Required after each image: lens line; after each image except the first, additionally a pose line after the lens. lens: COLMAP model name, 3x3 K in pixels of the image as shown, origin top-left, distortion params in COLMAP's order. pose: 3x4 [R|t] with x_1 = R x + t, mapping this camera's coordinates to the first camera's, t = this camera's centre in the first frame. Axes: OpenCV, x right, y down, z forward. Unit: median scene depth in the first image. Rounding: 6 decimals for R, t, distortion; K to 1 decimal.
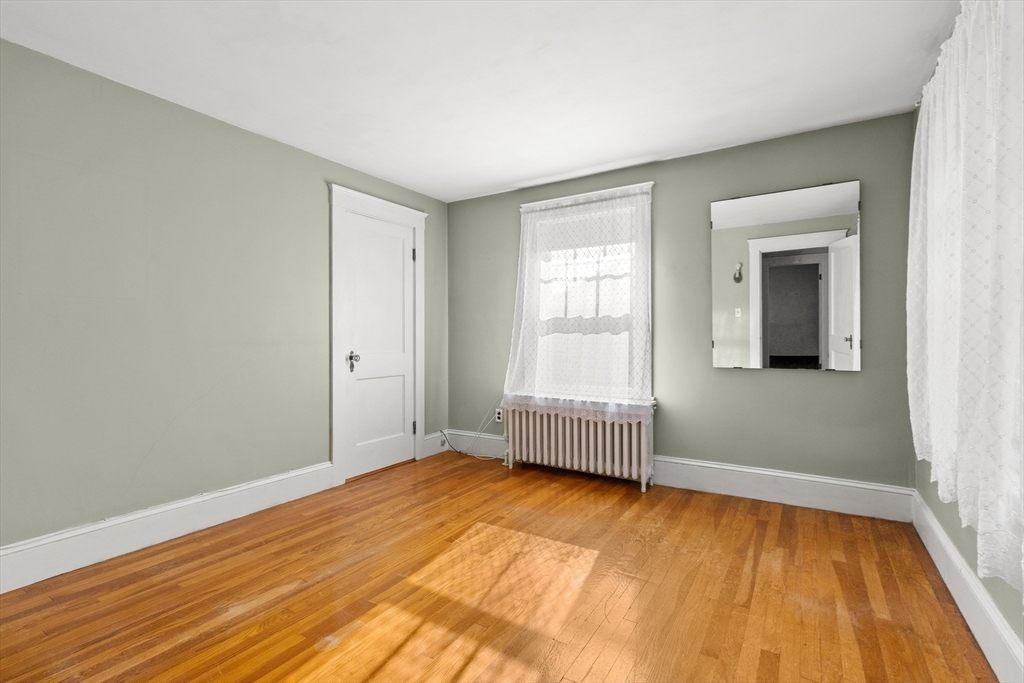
lens RADIAL K [[463.1, 0, 509.6], [0, 463.1, 336.8], [0, 0, 1]] dist [0.004888, -0.001177]
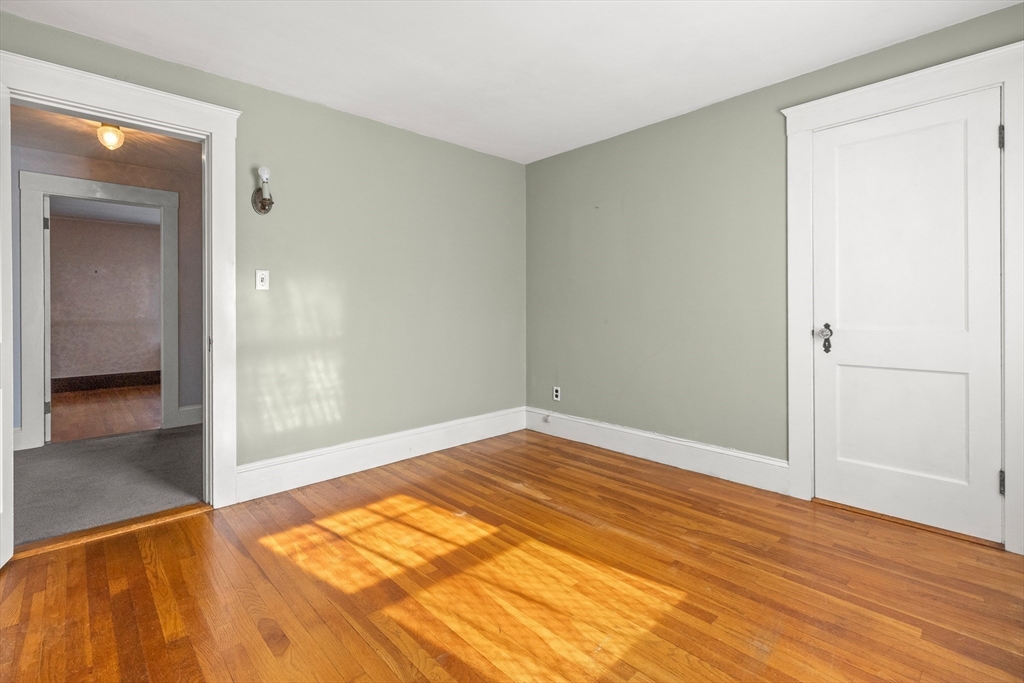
lens RADIAL K [[463.1, 0, 520.3], [0, 463.1, 305.6], [0, 0, 1]] dist [0.004888, -0.001177]
pose [[-0.228542, 0.000465, -0.973534, 0.694198], [0.011362, 0.999933, -0.002190, 0.000317], [0.973468, -0.011562, -0.228532, 1.057978]]
